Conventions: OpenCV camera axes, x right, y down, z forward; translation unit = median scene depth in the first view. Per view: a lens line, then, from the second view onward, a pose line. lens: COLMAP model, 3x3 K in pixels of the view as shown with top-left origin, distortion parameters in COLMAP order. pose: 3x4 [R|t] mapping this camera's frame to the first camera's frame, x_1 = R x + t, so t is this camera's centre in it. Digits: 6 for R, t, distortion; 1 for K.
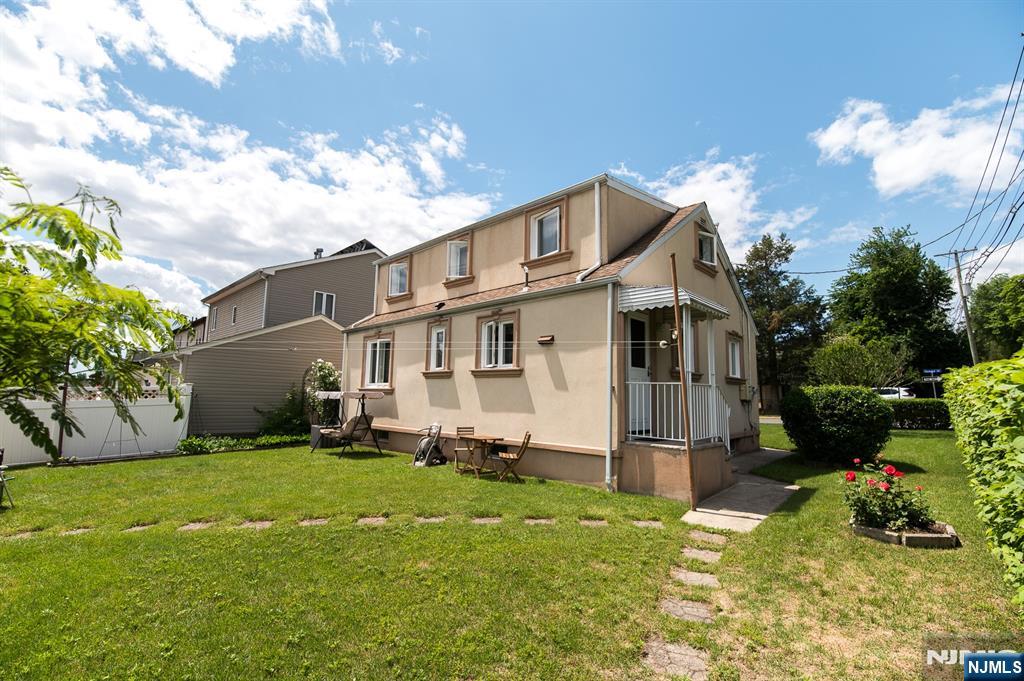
lens RADIAL K [[438.1, 0, 507.1], [0, 438.1, 342.8], [0, 0, 1]] dist [-0.005631, -0.000845]
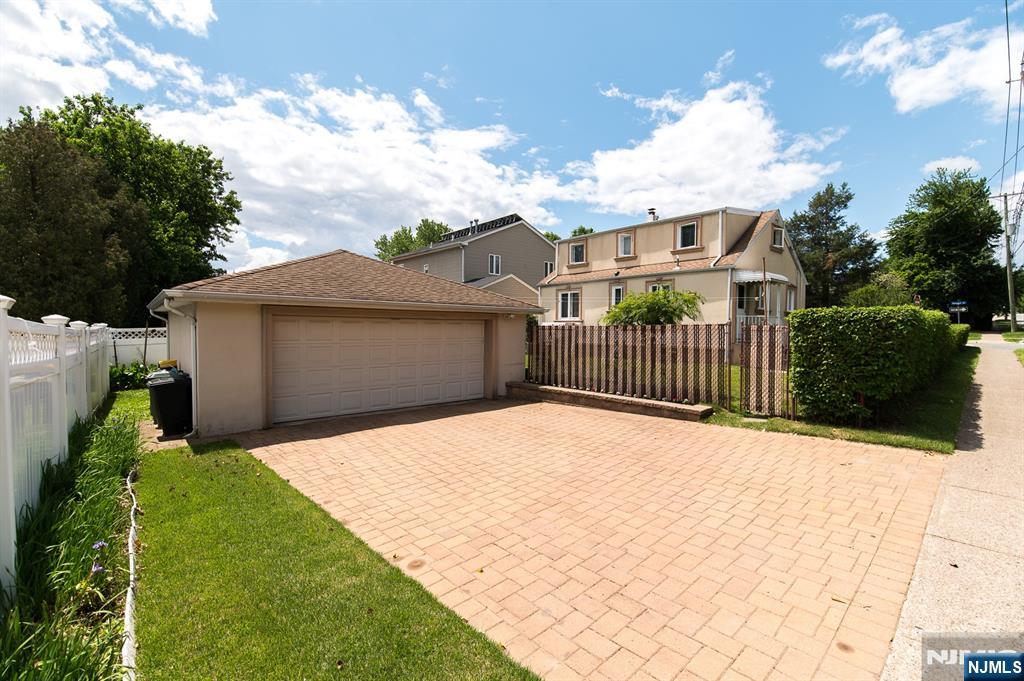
lens RADIAL K [[438.1, 0, 516.8], [0, 438.1, 337.7], [0, 0, 1]] dist [-0.005631, -0.000845]
pose [[0.996498, -0.008110, -0.083227, -0.344112], [0.019766, 0.989926, 0.140196, -0.070193], [0.081252, -0.141350, 0.986620, -0.671829]]
